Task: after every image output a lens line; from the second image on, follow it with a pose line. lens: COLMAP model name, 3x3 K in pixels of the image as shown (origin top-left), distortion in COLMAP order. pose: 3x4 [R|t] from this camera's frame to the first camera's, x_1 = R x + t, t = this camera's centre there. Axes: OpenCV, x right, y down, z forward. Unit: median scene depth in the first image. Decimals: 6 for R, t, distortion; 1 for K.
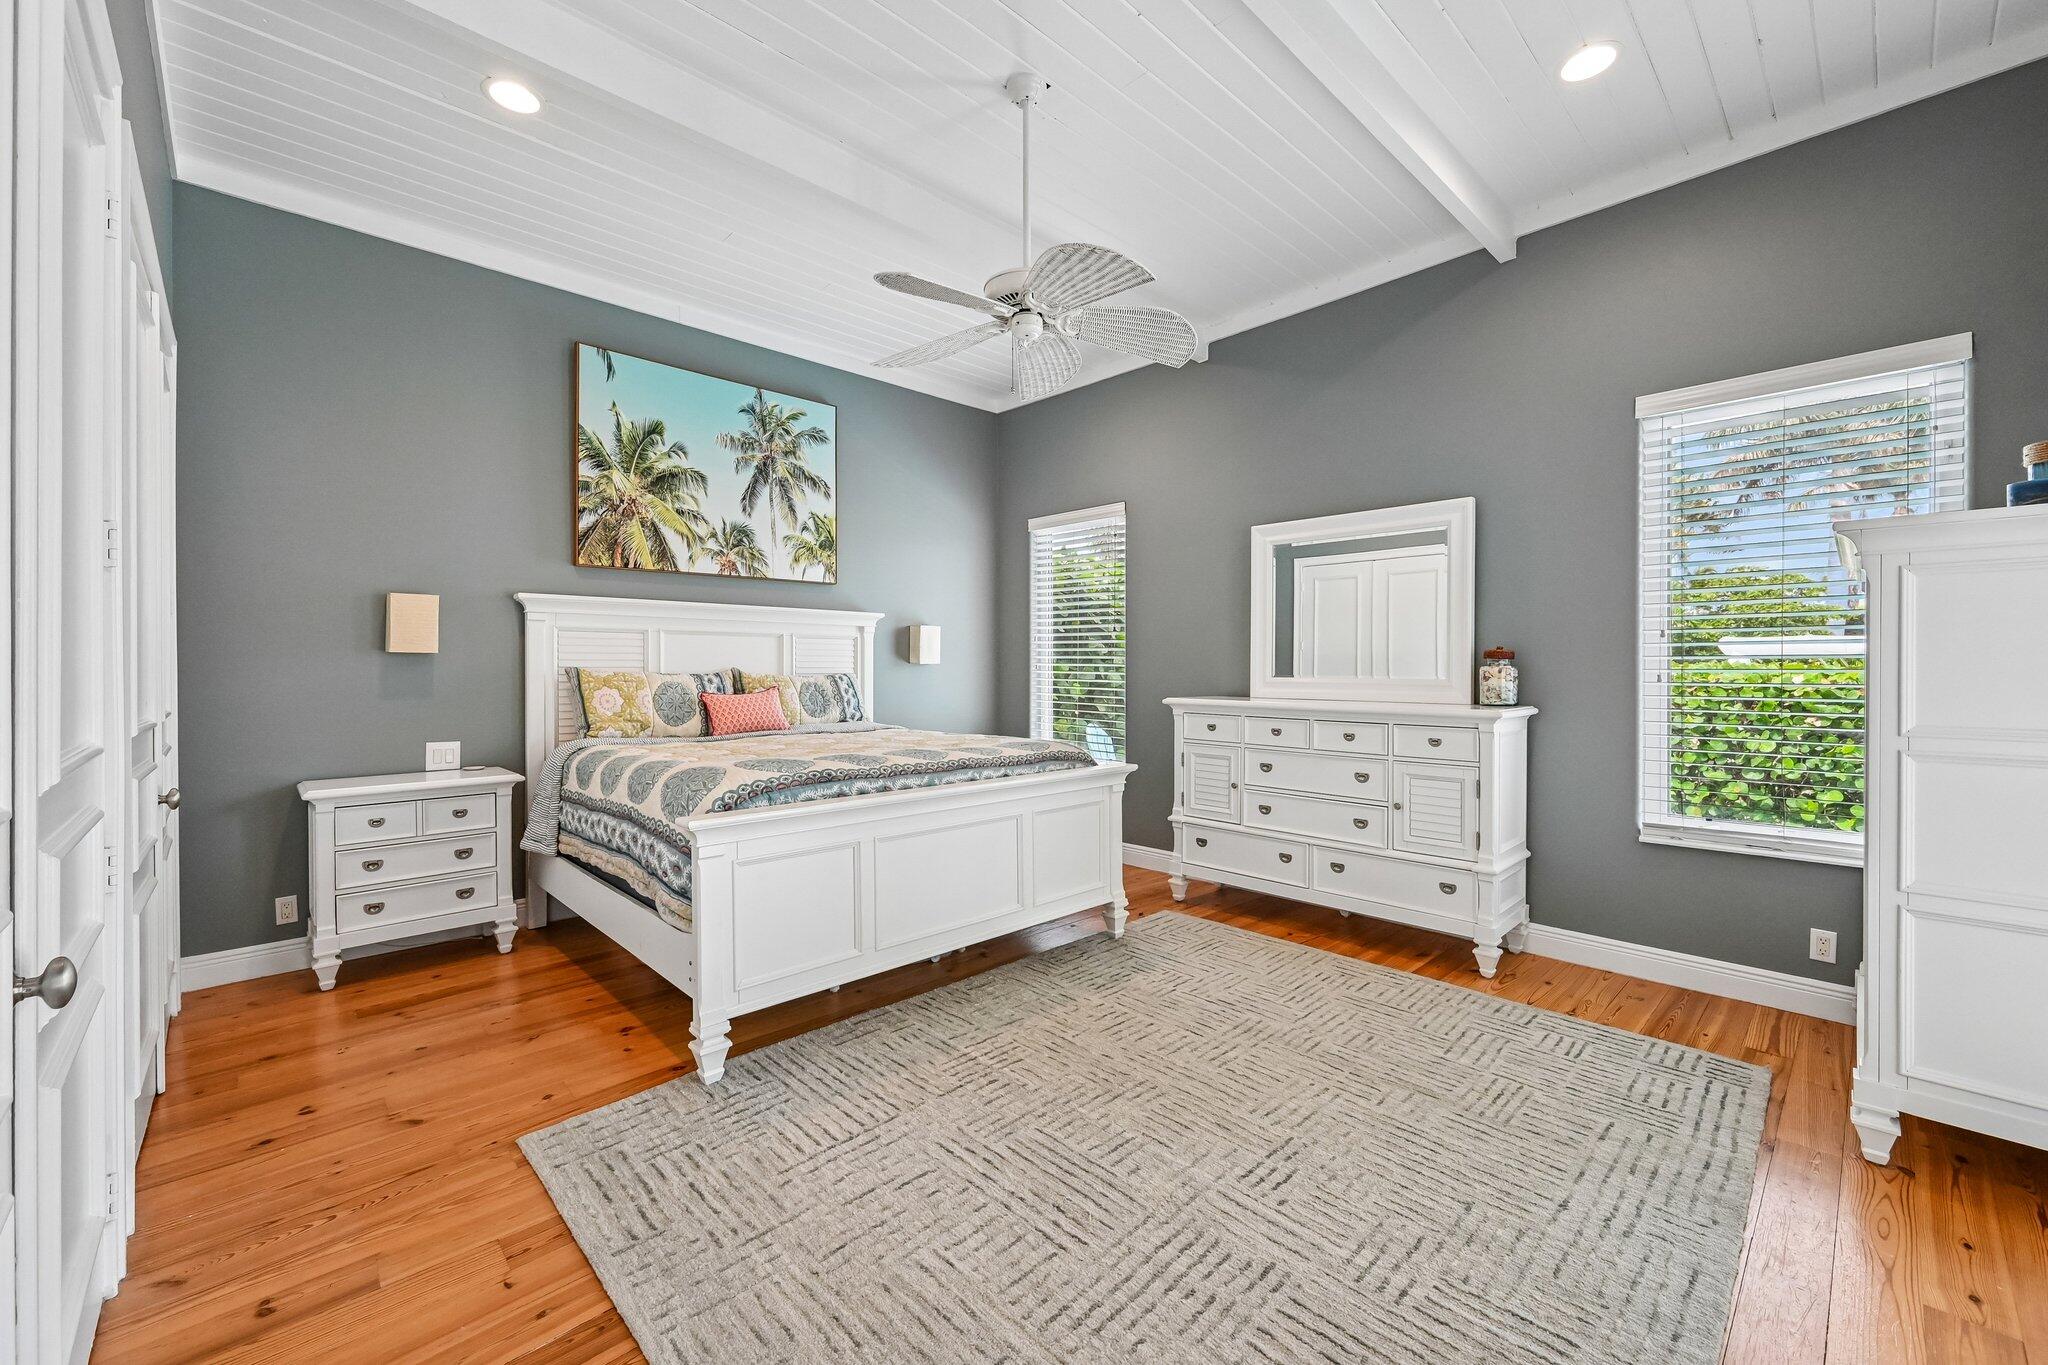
lens RADIAL K [[816.7, 0, 1024.4], [0, 816.7, 668.4], [0, 0, 1]] dist [-0.003347, -0.000321]
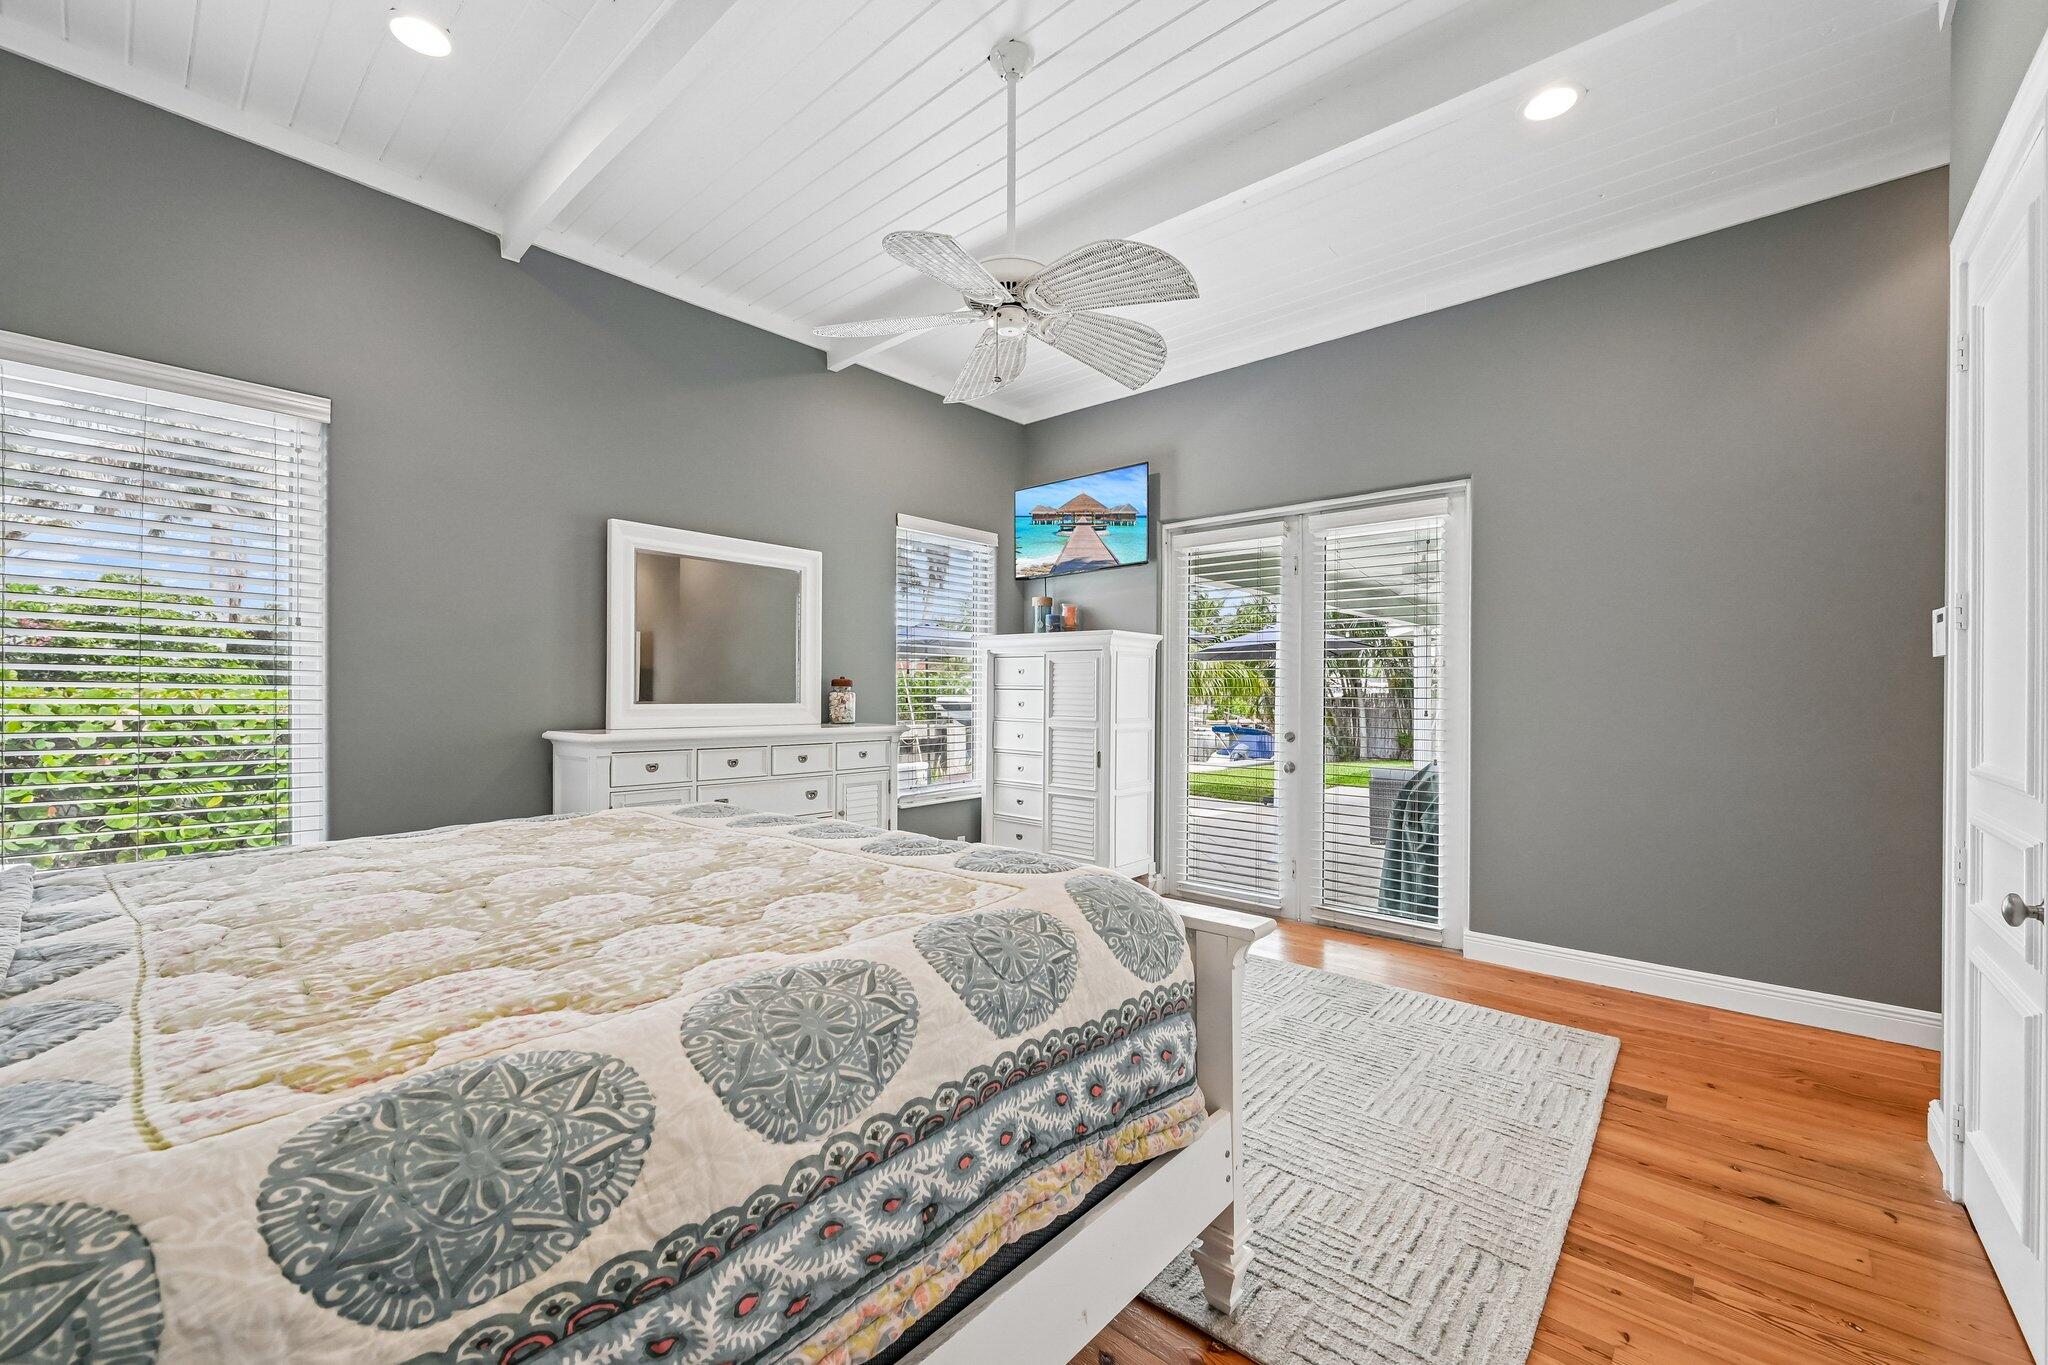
lens RADIAL K [[822.6, 0, 1032.4], [0, 822.6, 690.8], [0, 0, 1]] dist [0.003252, 0.000198]
pose [[-0.095212, 0.002310, 0.995454, -0.590532], [-0.004775, 0.999985, -0.002777, -0.002301], [-0.995446, -0.005018, -0.095199, 0.687161]]
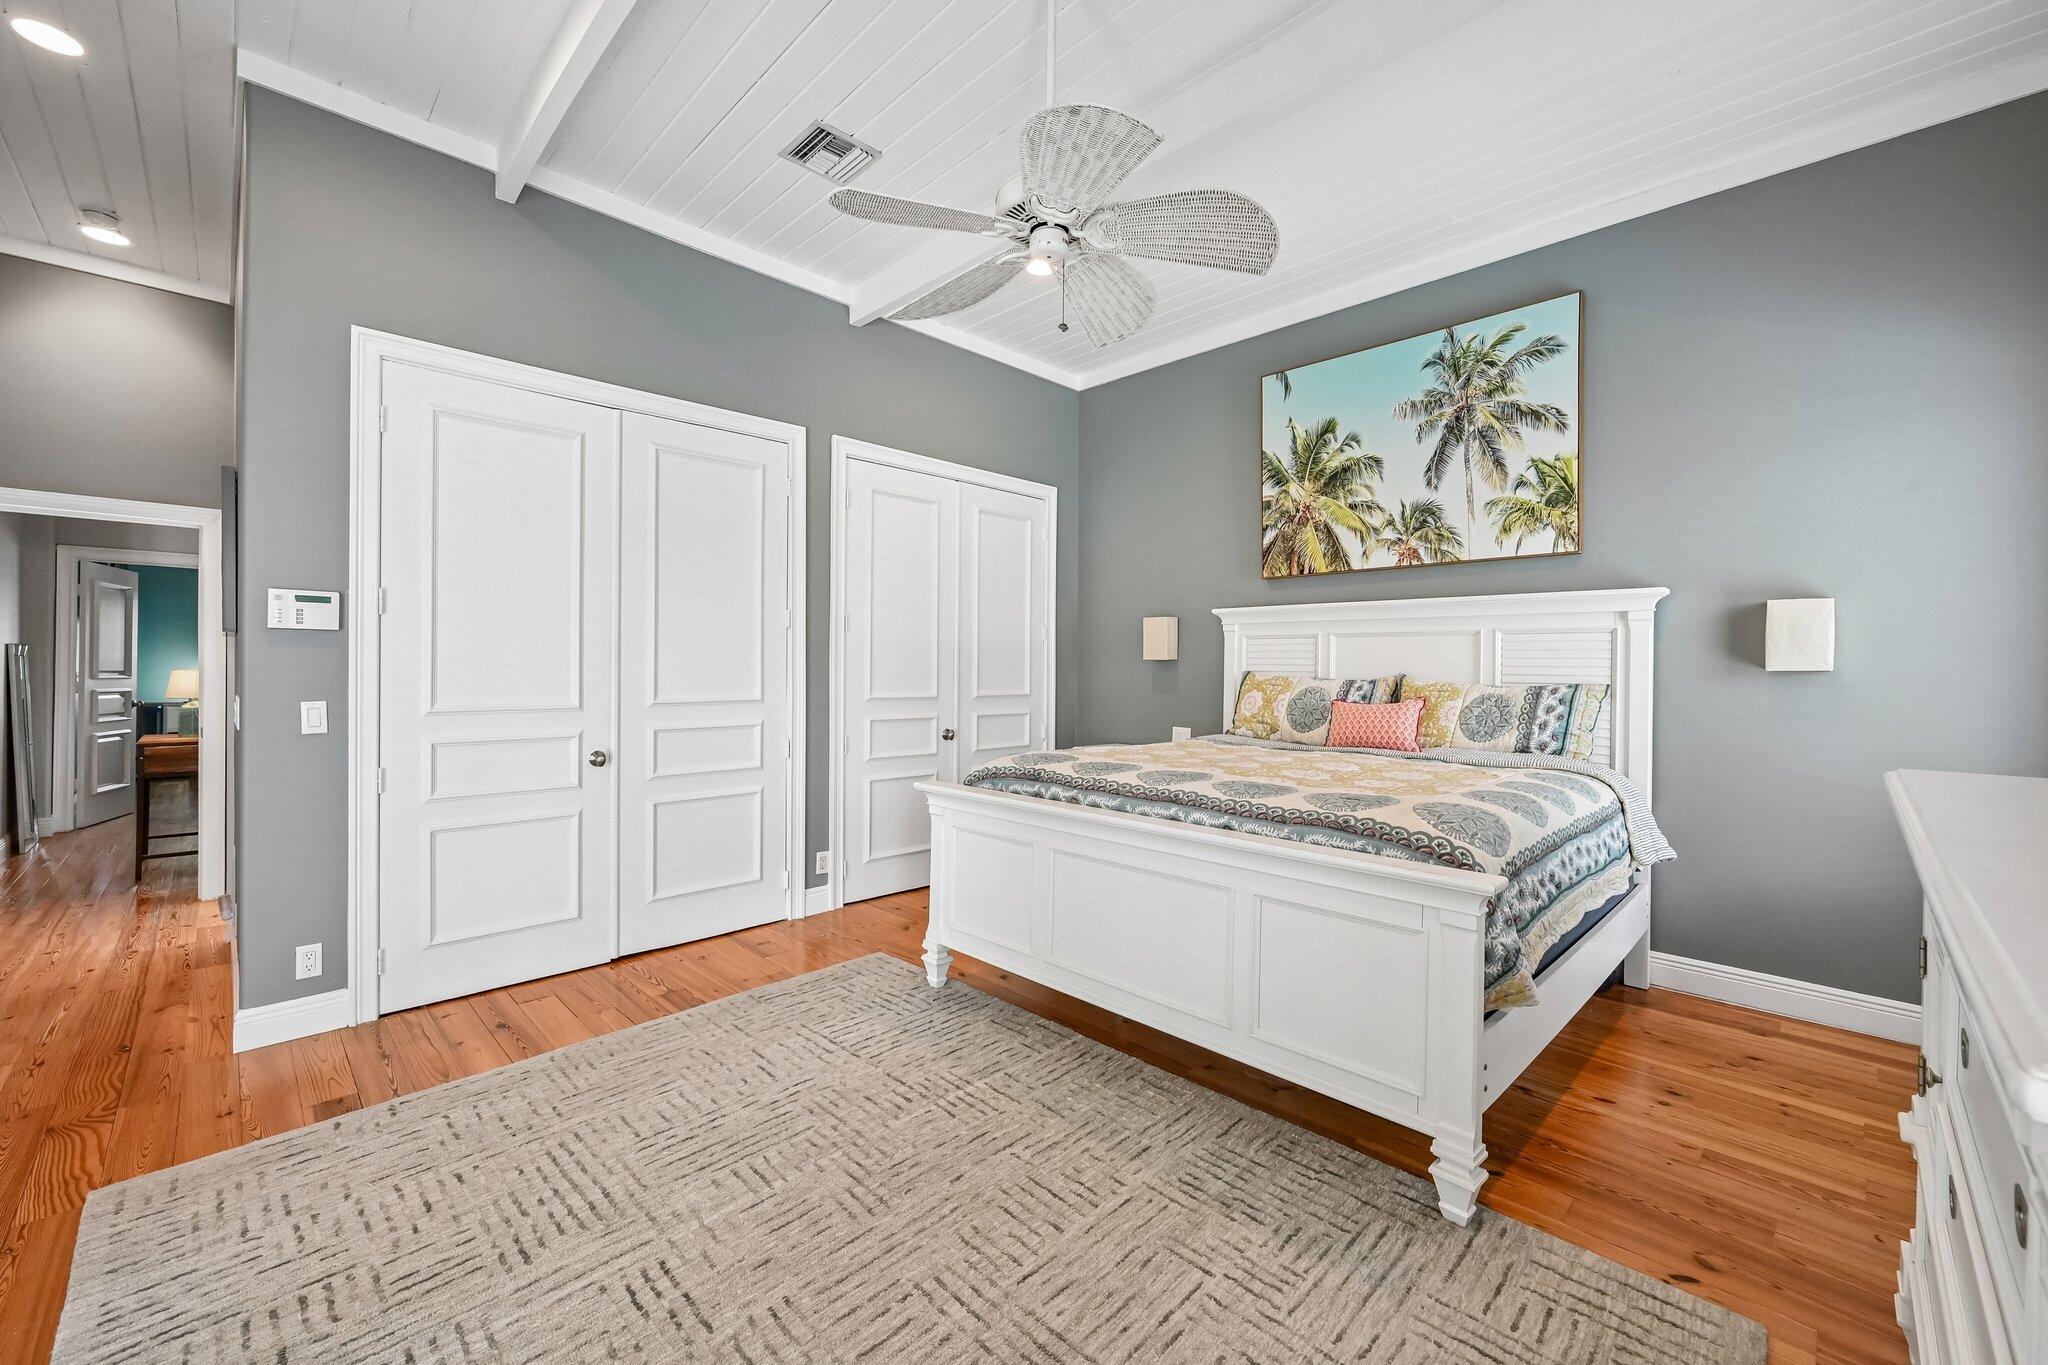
lens RADIAL K [[816.7, 0, 1024.4], [0, 816.7, 668.4], [0, 0, 1]] dist [-0.003347, -0.000321]
pose [[0.017576, 0.001472, -0.999844, 0.519254], [-0.009681, 0.999952, 0.001302, -0.003619], [0.999799, 0.009657, 0.017590, 0.624342]]
